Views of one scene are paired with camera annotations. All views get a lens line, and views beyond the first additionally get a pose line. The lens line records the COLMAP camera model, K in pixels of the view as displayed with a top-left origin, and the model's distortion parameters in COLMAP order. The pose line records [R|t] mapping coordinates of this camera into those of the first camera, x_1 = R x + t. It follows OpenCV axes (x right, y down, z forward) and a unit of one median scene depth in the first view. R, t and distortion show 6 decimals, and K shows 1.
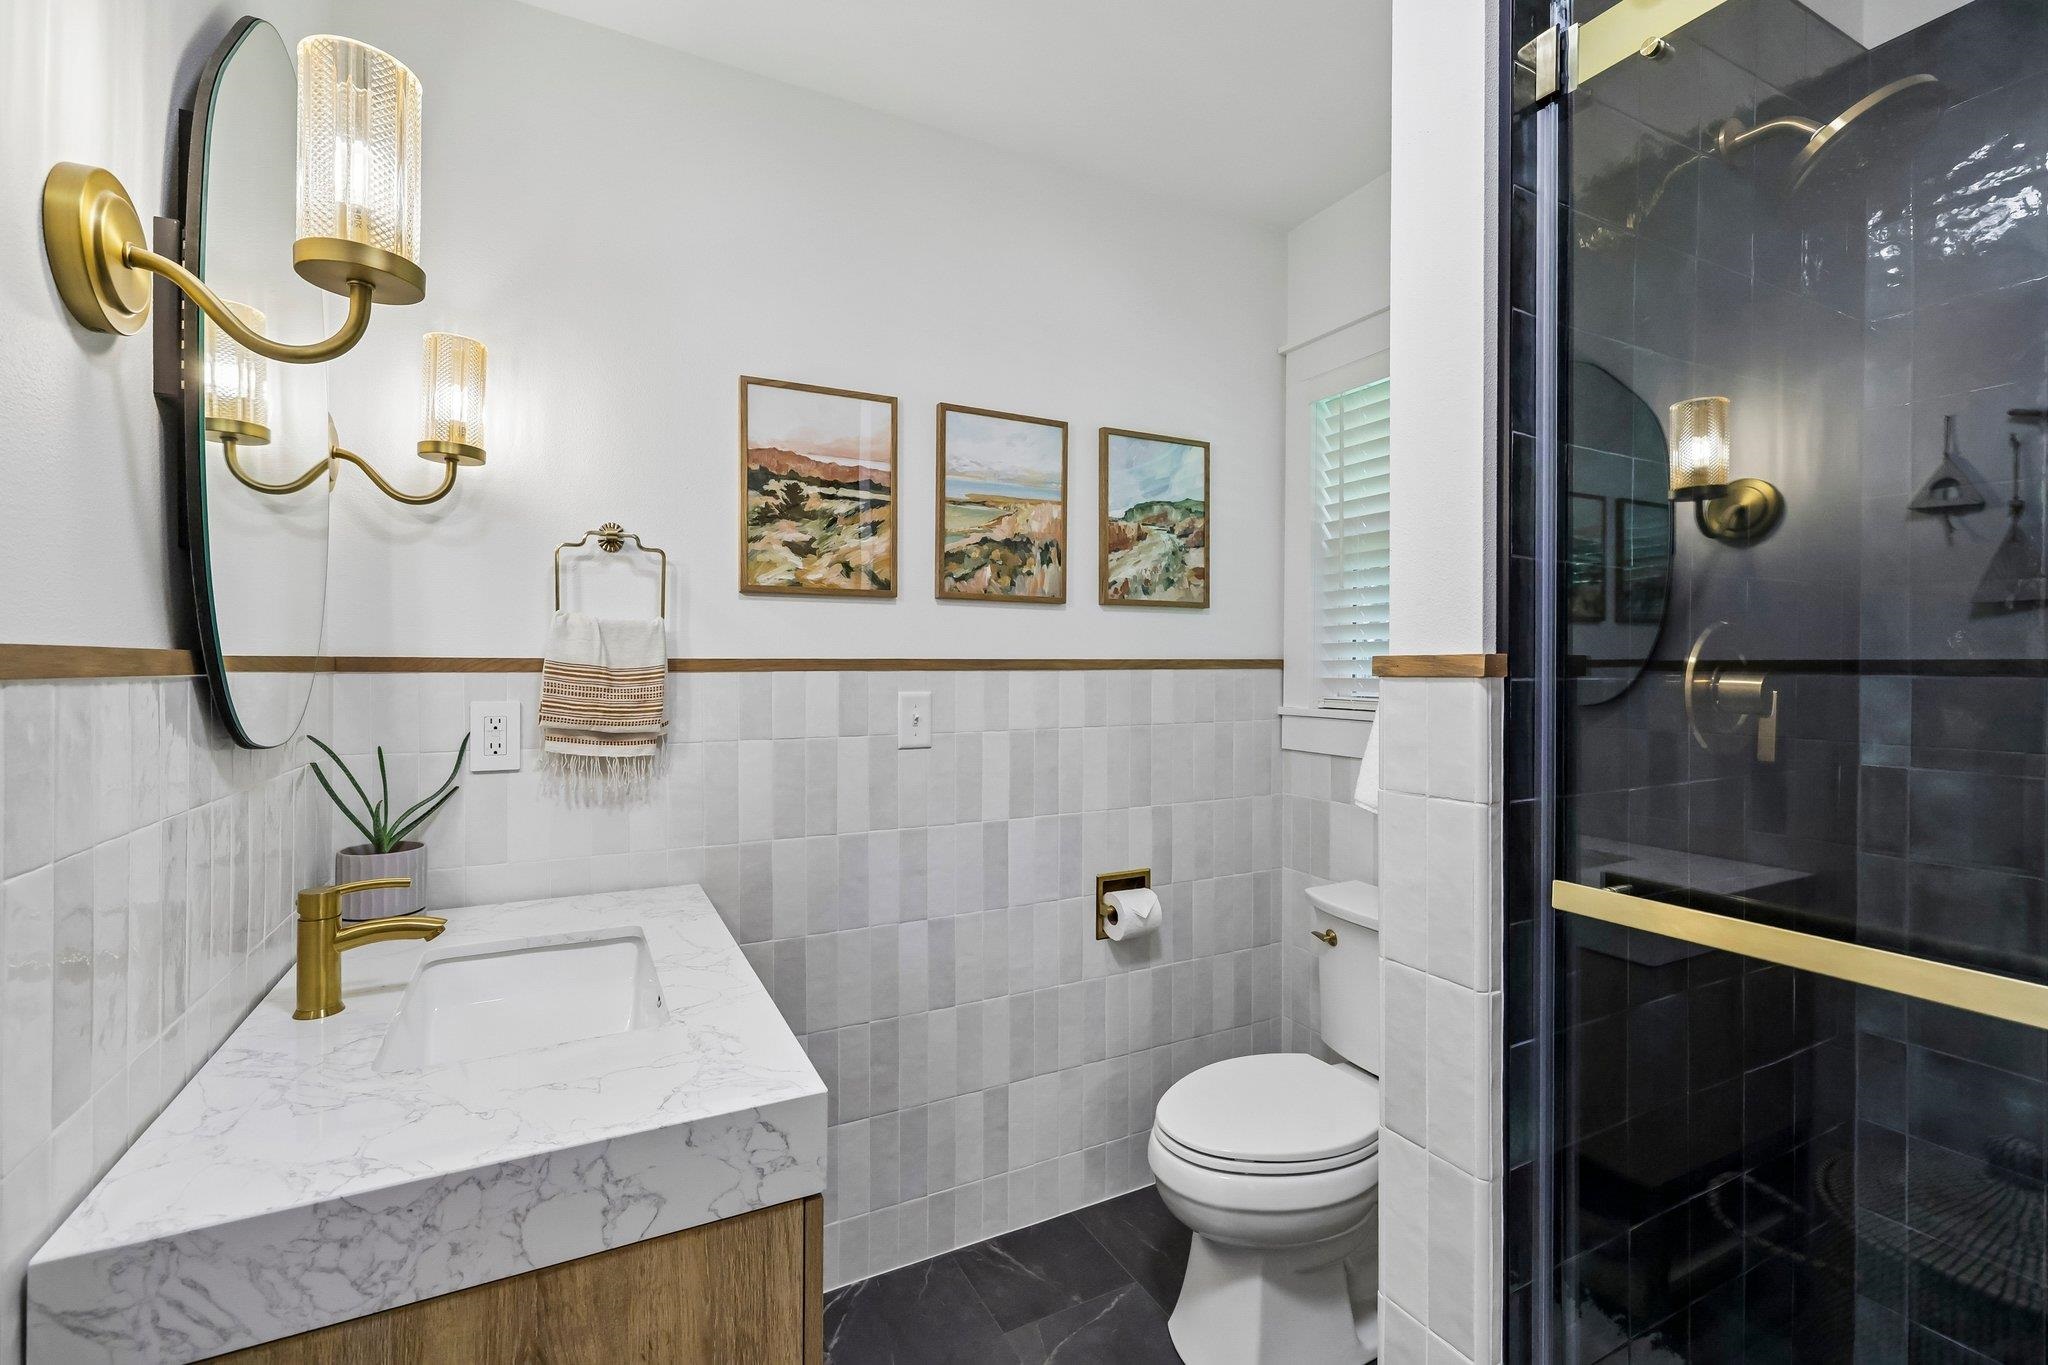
lens RADIAL K [[875.2, 0, 1004.9], [0, 875.2, 667.5], [0, 0, 1]] dist [-0.001538, 0.000019]
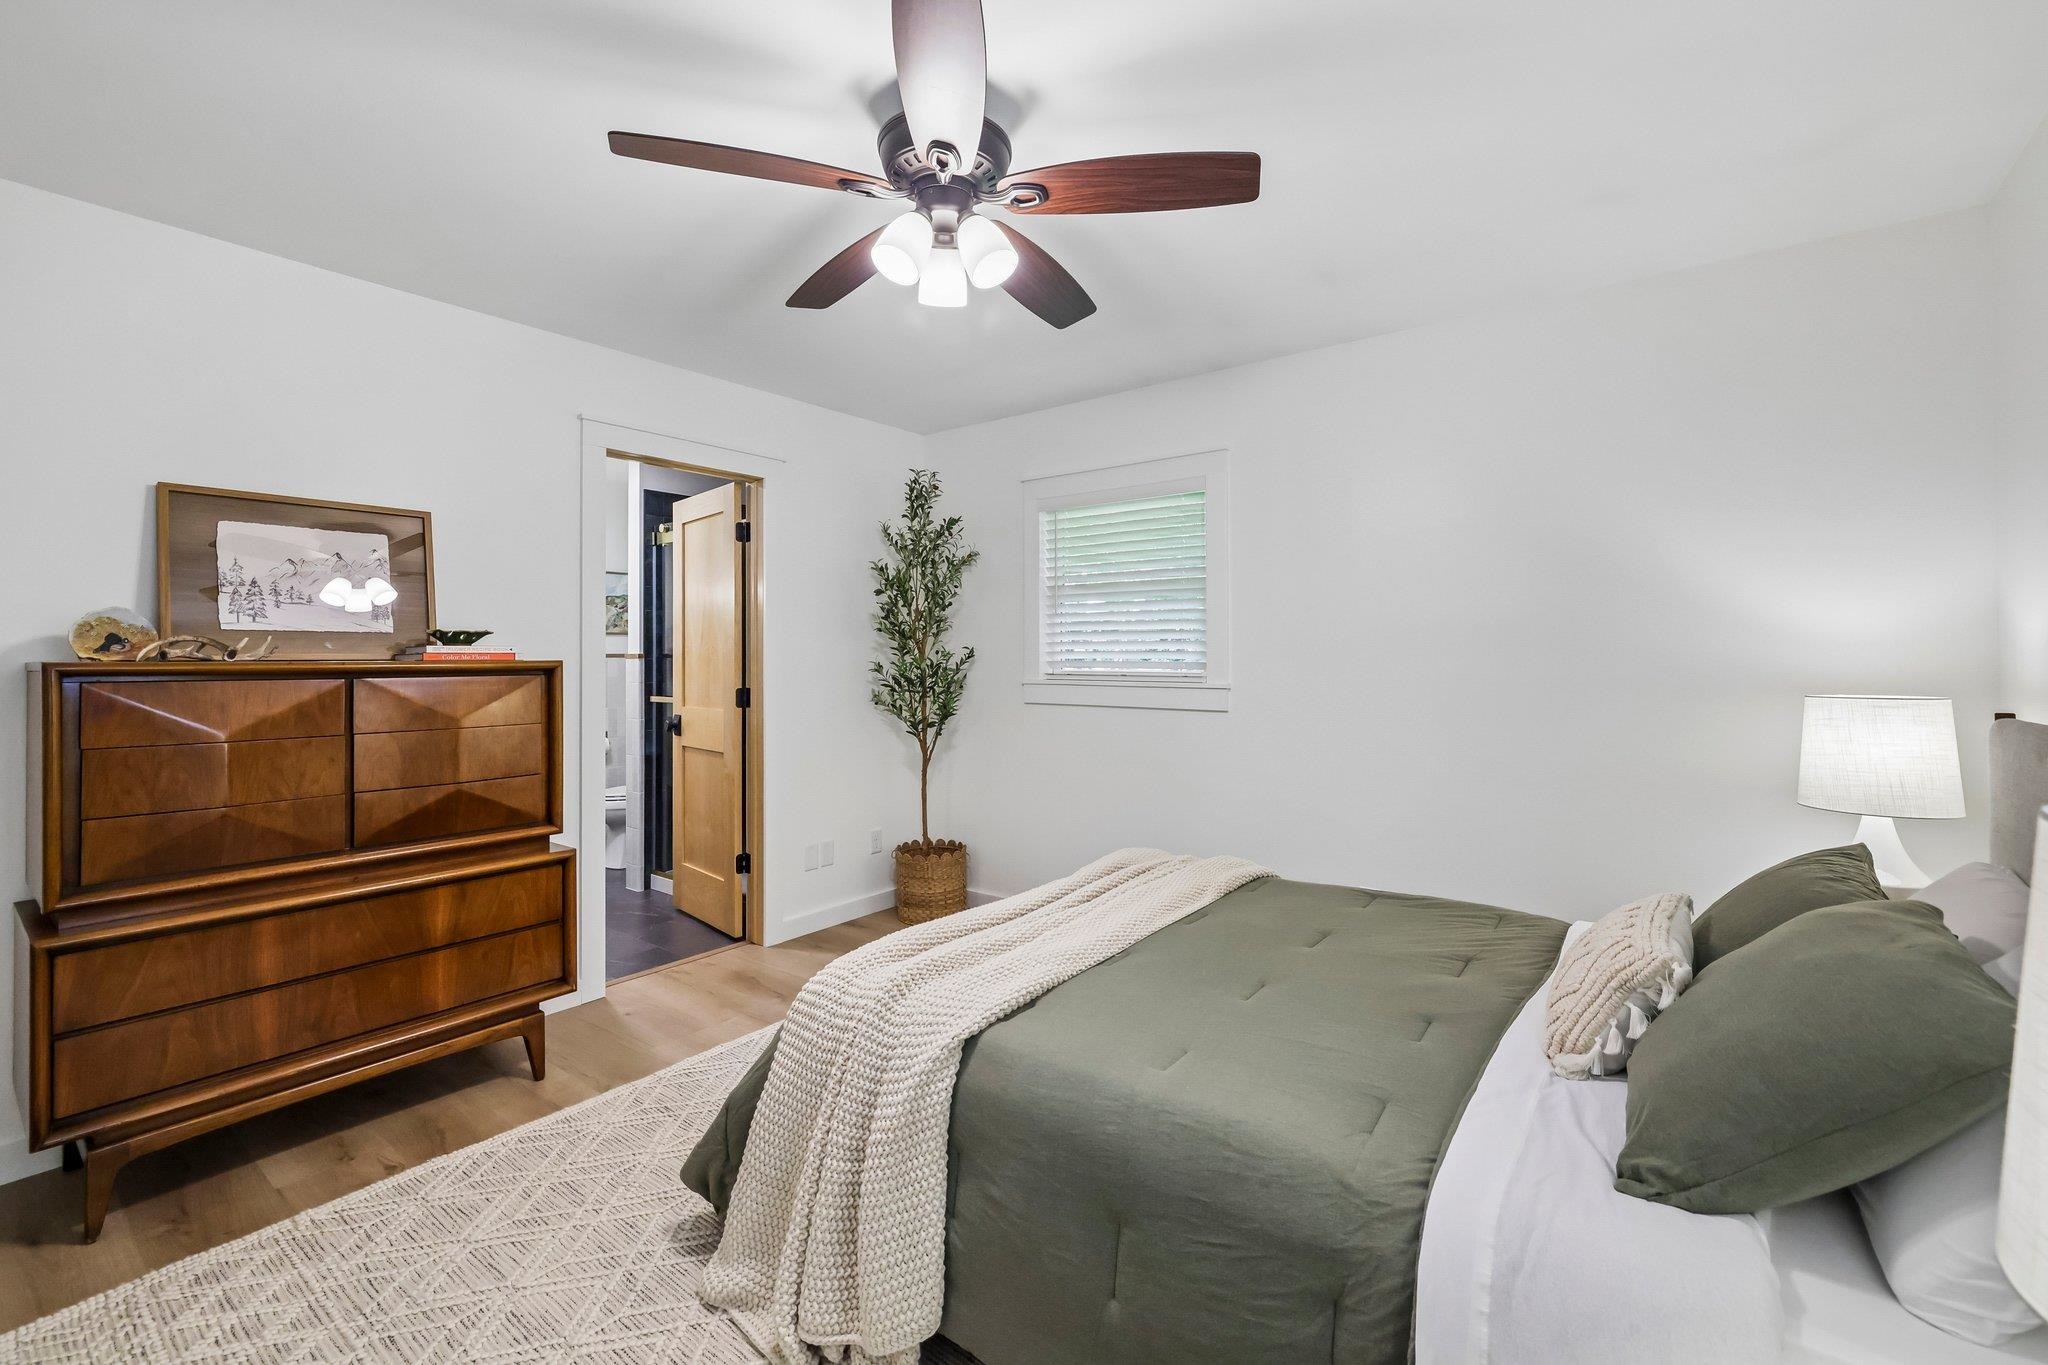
lens RADIAL K [[875.2, 0, 1004.9], [0, 875.2, 667.5], [0, 0, 1]] dist [-0.001538, 0.000019]
pose [[0.906832, -0.006429, 0.421443, 0.181129], [0.002632, 0.999951, 0.009589, 0.012565], [-0.421484, -0.007586, 0.906804, -2.545526]]
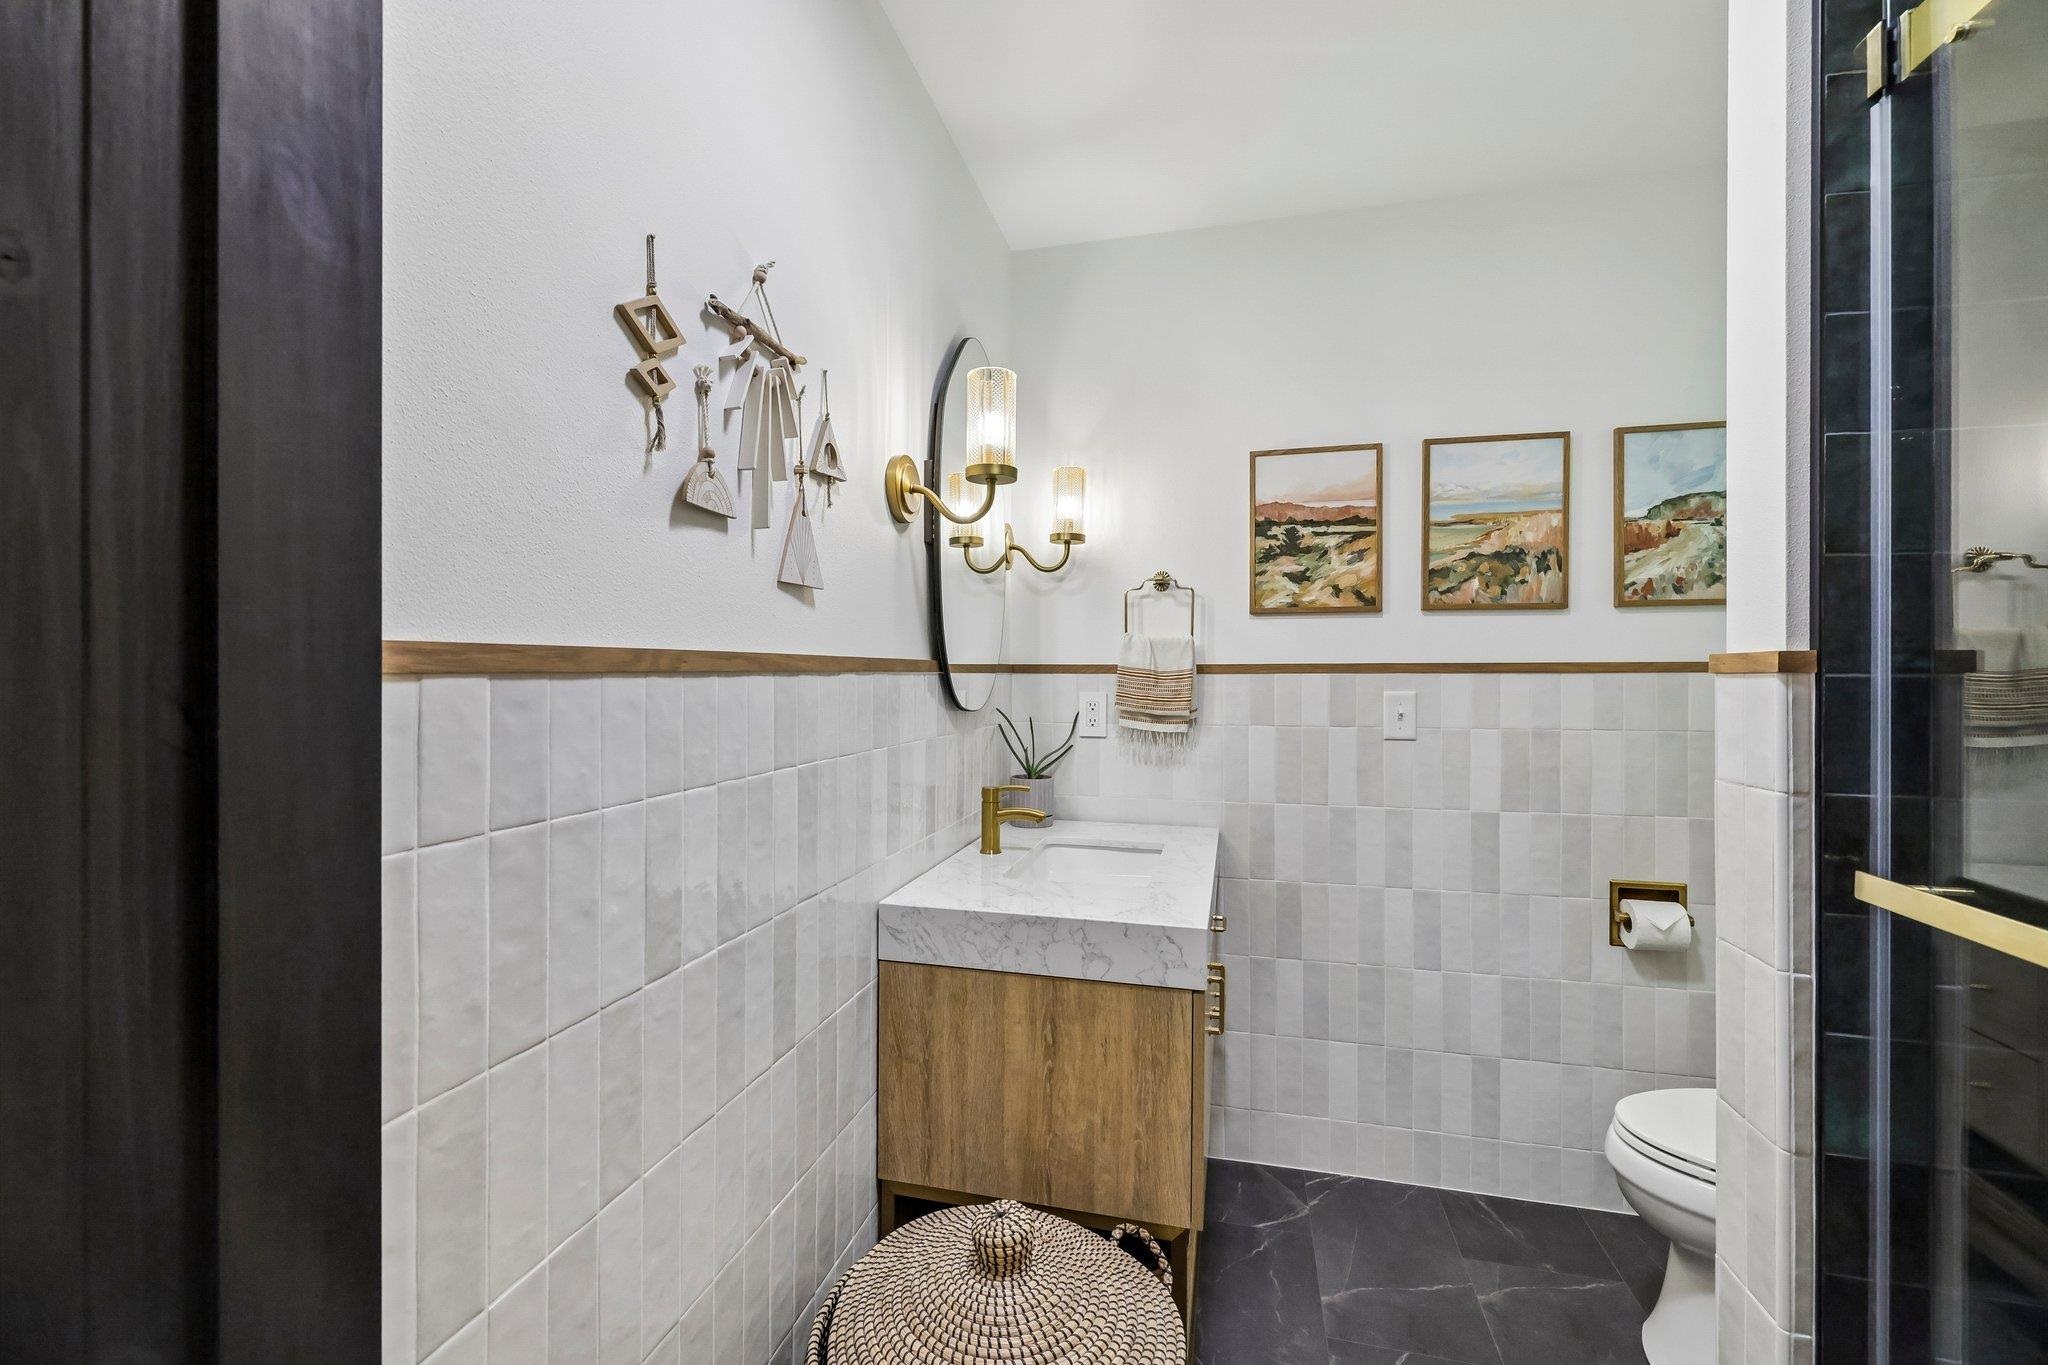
lens RADIAL K [[875.2, 0, 1004.9], [0, 875.2, 667.5], [0, 0, 1]] dist [-0.001538, 0.000019]
pose [[0.737497, -0.005332, -0.675330, 0.313236], [-0.001955, 0.999948, -0.010030, 0.009169], [0.675348, 0.008717, 0.737448, -0.227896]]
